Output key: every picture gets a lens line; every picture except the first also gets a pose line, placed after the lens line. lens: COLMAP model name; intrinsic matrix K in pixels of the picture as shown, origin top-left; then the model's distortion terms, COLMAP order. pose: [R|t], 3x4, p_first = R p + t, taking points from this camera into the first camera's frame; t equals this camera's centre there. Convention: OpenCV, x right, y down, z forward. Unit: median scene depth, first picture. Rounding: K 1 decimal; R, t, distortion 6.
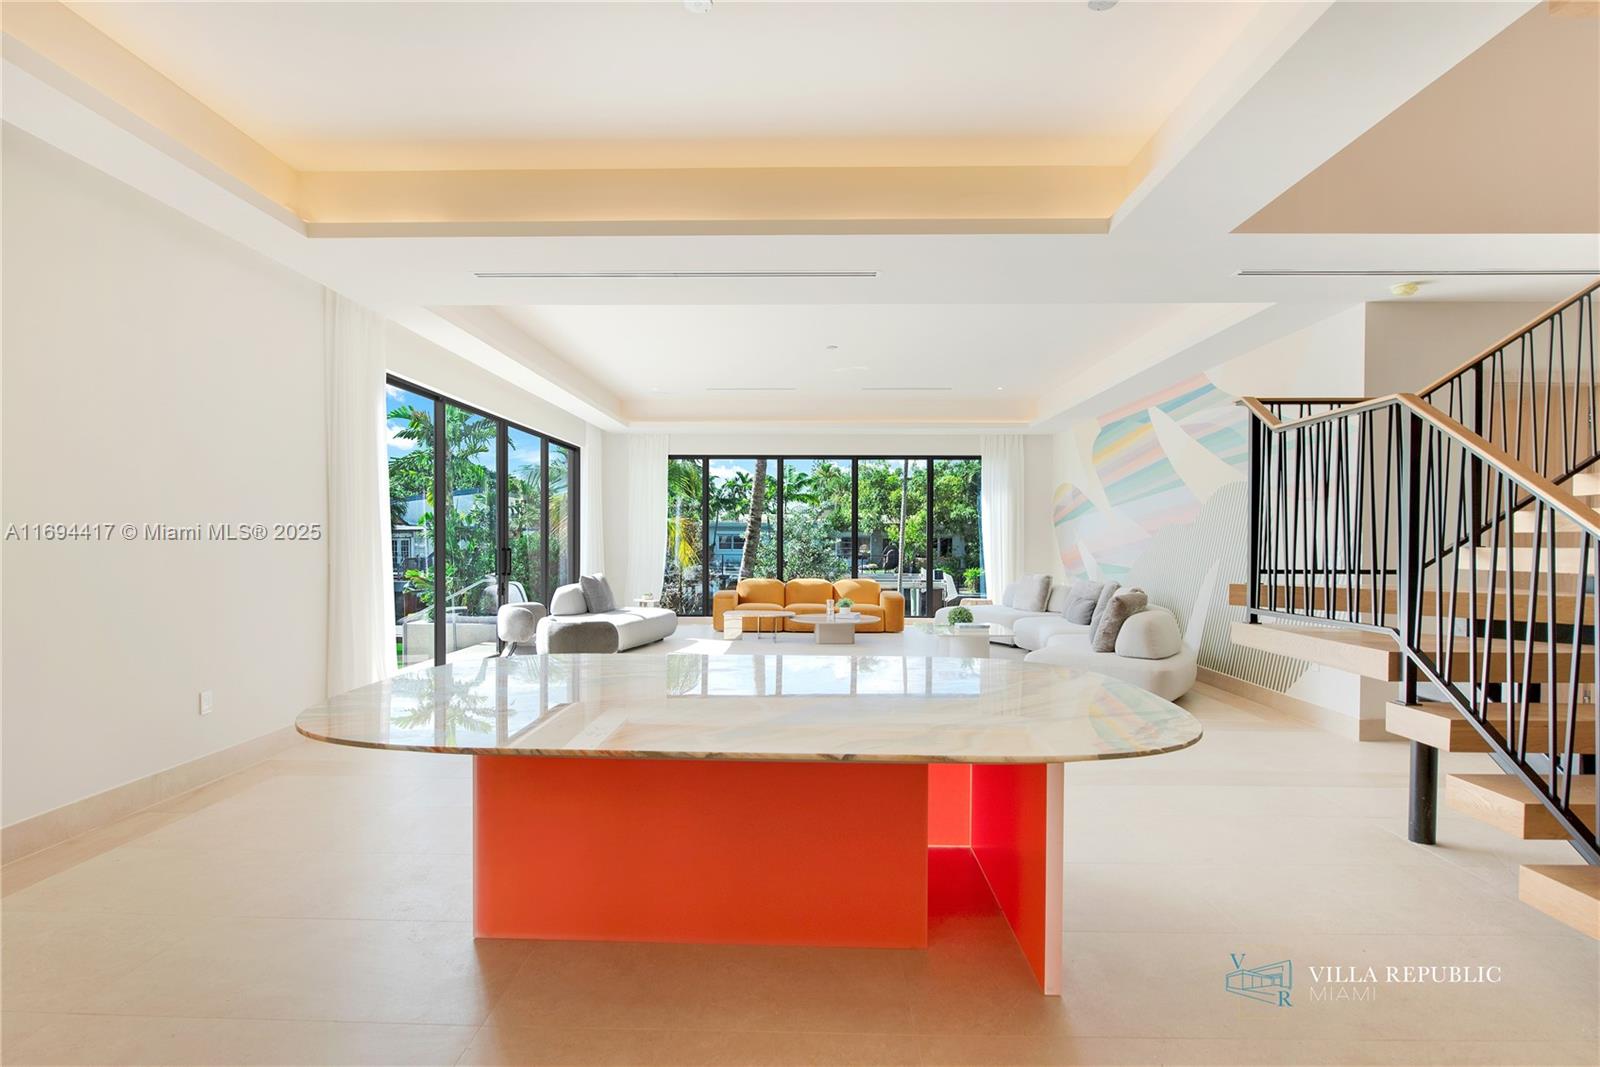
lens RADIAL K [[732.7, 0, 811.1], [0, 732.7, 536.5], [0, 0, 1]] dist [0.002181, -0.000082]
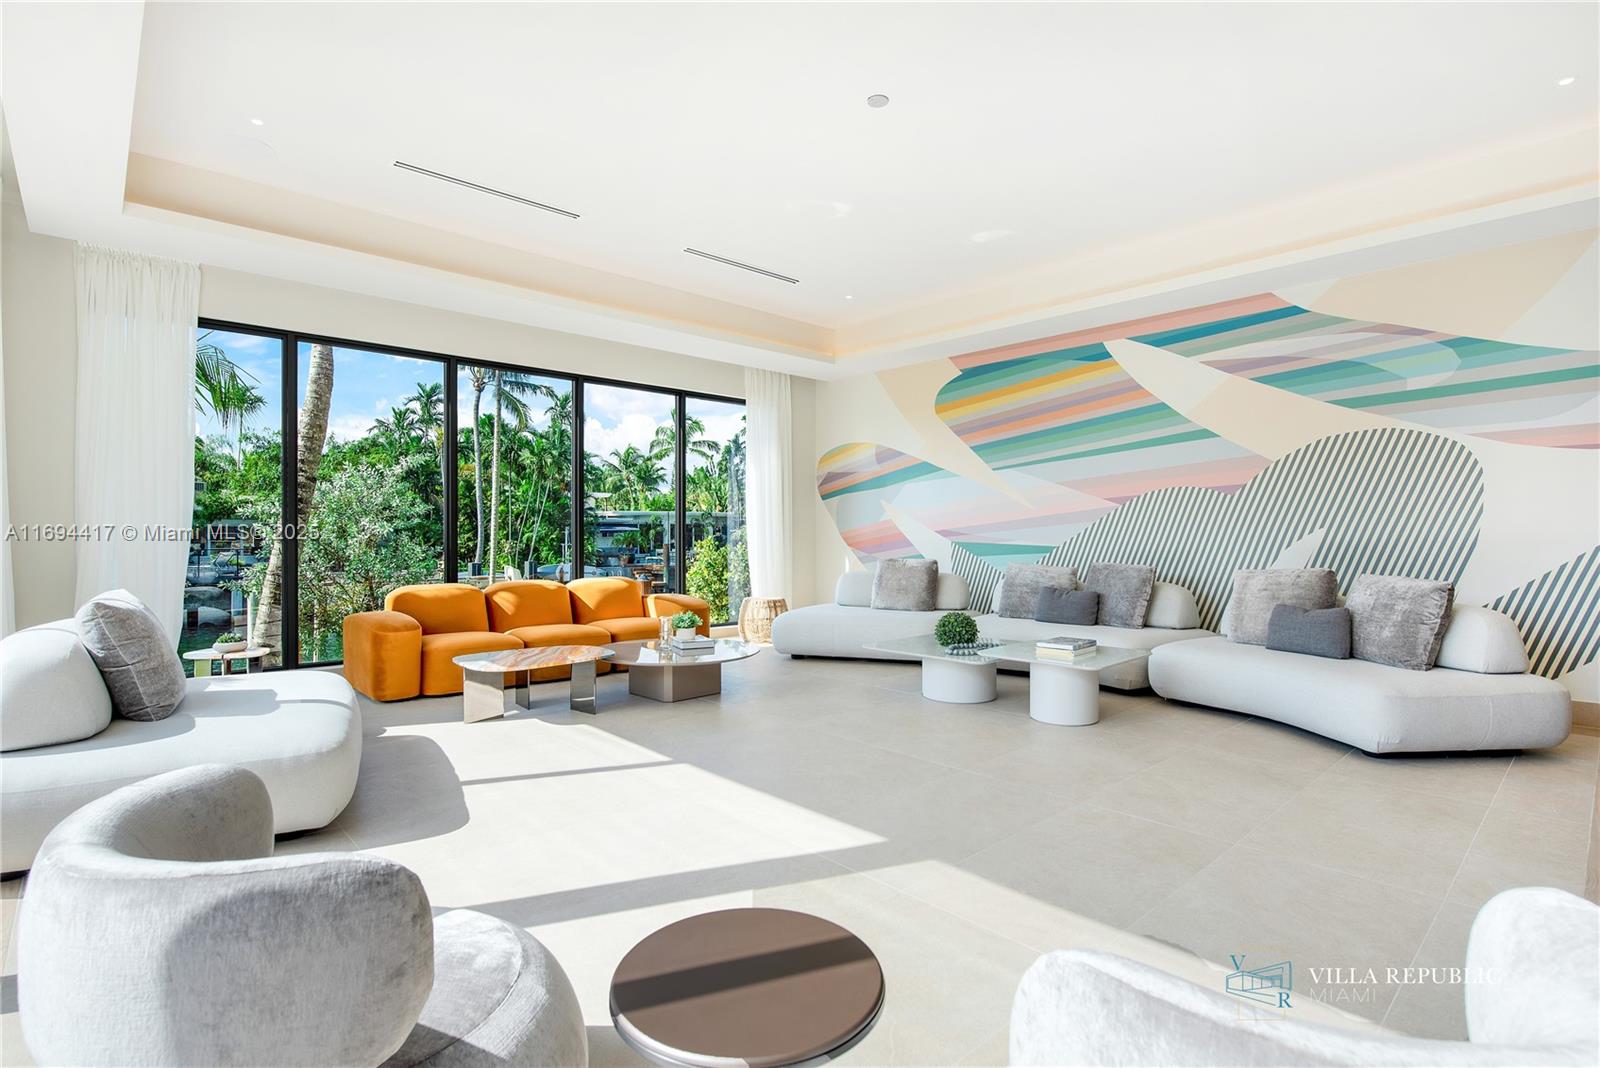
lens RADIAL K [[732.7, 0, 811.1], [0, 732.7, 537.0], [0, 0, 1]] dist [0.002181, -0.000082]
pose [[0.735343, -0.007085, 0.677658, -0.218286], [-0.002494, 0.999910, 0.013160, 0.017351], [-0.677691, -0.011367, 0.735259, 0.455405]]
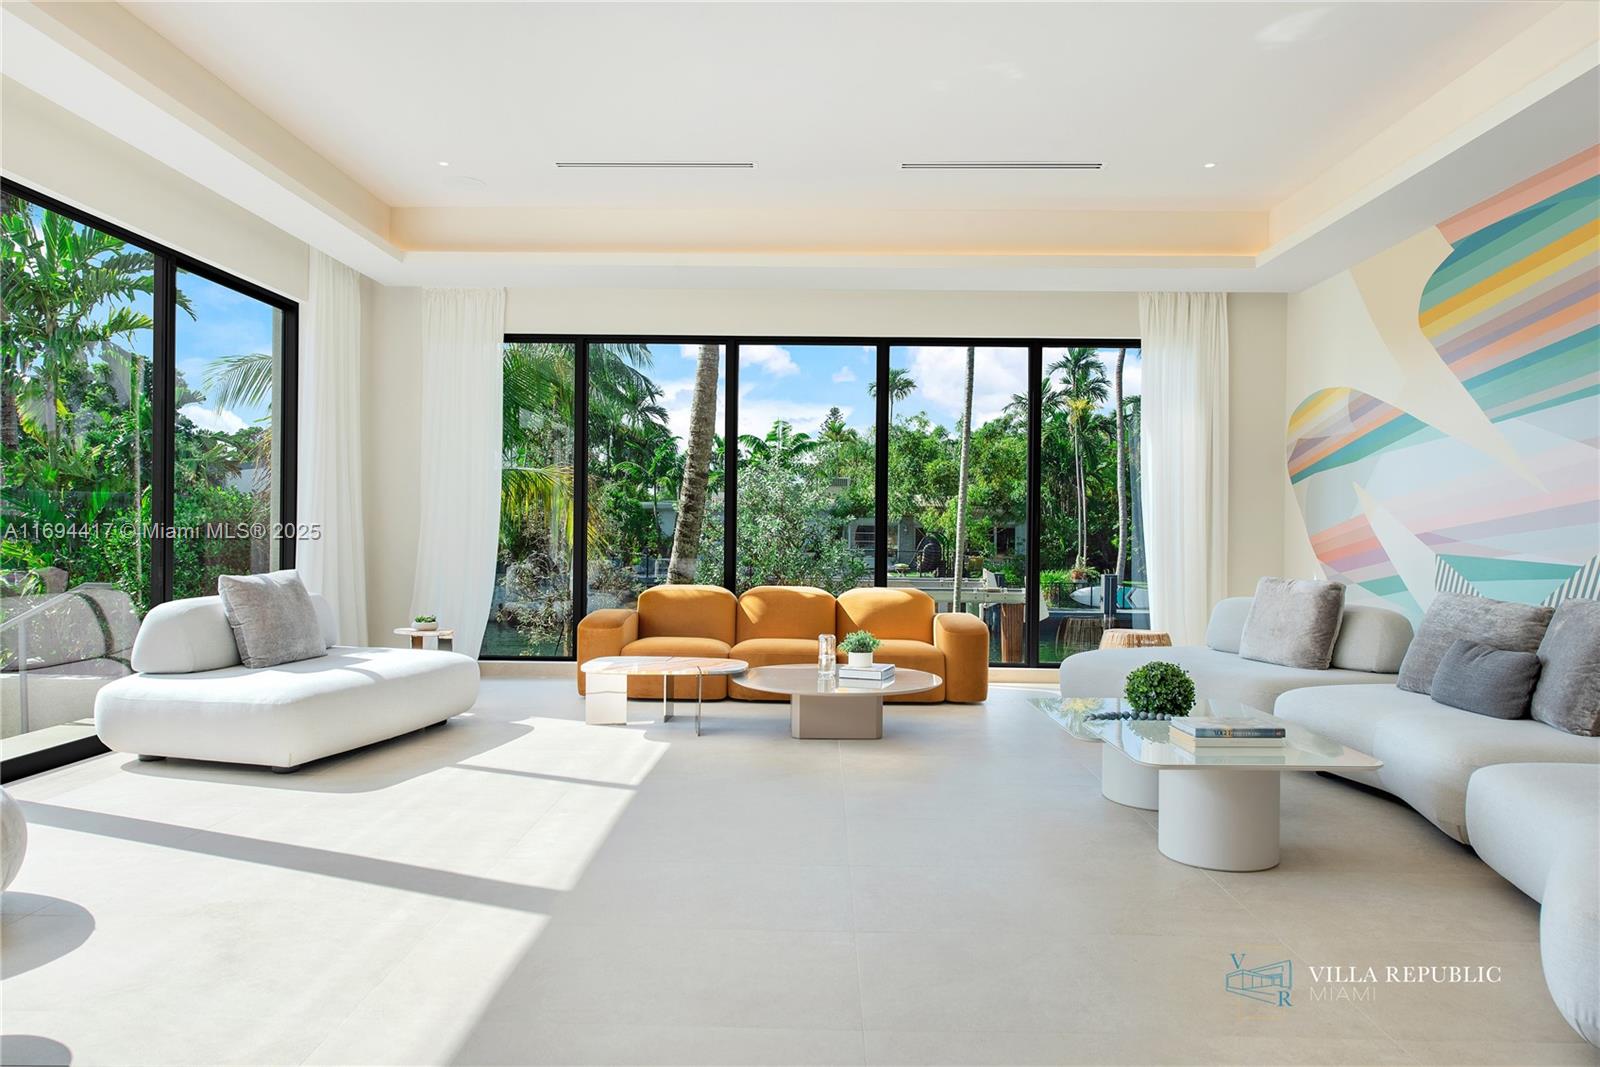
lens RADIAL K [[1033.6, 0, 826.6], [0, 1033.6, 535.8], [0, 0, 1]] dist [-0.001254, -0.000282]
pose [[0.999898, 0.007821, 0.011954, 0.015669], [-0.007946, 0.999914, 0.010450, 0.017989], [-0.011871, -0.010544, 0.999874, 0.336033]]
